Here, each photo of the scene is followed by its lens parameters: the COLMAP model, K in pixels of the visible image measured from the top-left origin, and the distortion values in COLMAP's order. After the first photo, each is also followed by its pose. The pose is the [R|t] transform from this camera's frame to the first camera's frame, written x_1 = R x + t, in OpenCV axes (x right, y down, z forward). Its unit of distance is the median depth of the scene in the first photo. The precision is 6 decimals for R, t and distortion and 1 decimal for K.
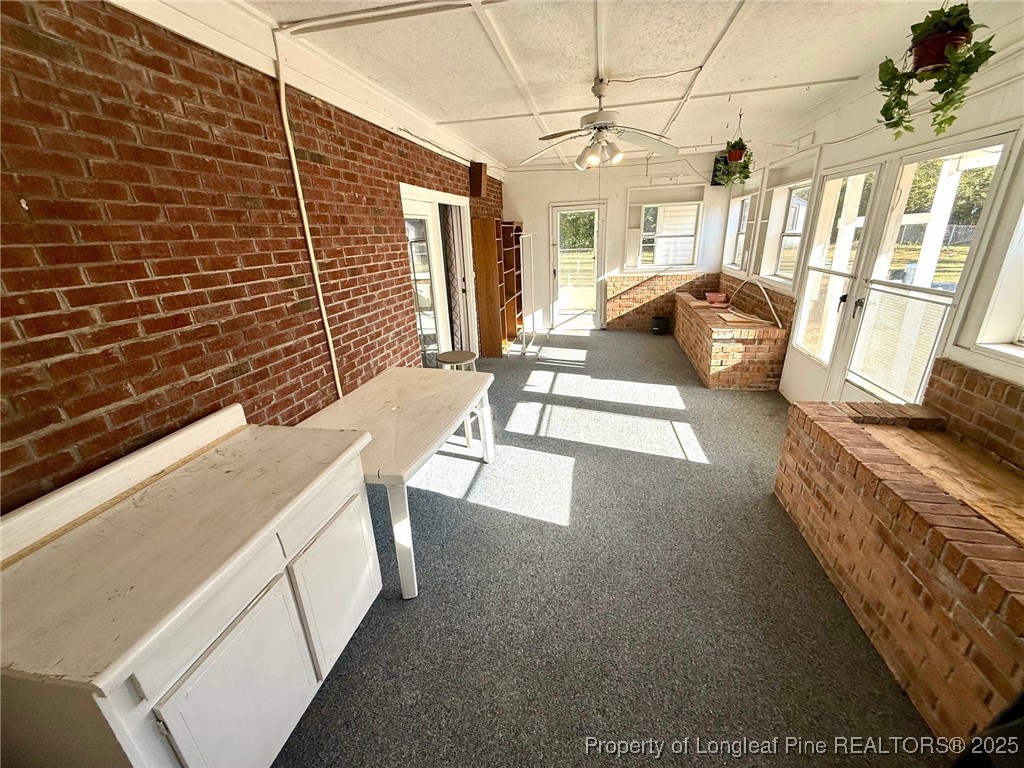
lens RADIAL K [[406.9, 0, 513.1], [0, 406.9, 383.8], [0, 0, 1]] dist [-0.000211, -0.000179]
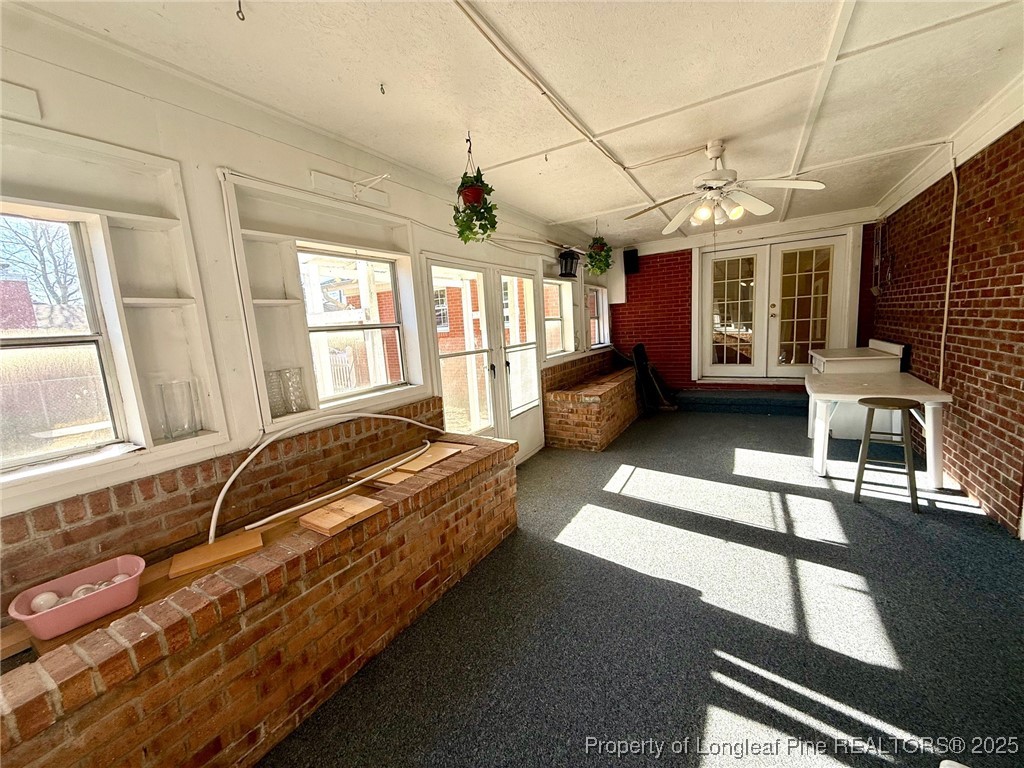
lens RADIAL K [[406.9, 0, 507.7], [0, 406.9, 383.1], [0, 0, 1]] dist [-0.000211, -0.000179]
pose [[-0.938227, 0.059690, 0.340832, 0.332134], [0.215094, 0.872182, 0.439355, -0.669493], [-0.271043, 0.485526, -0.831144, 1.944626]]
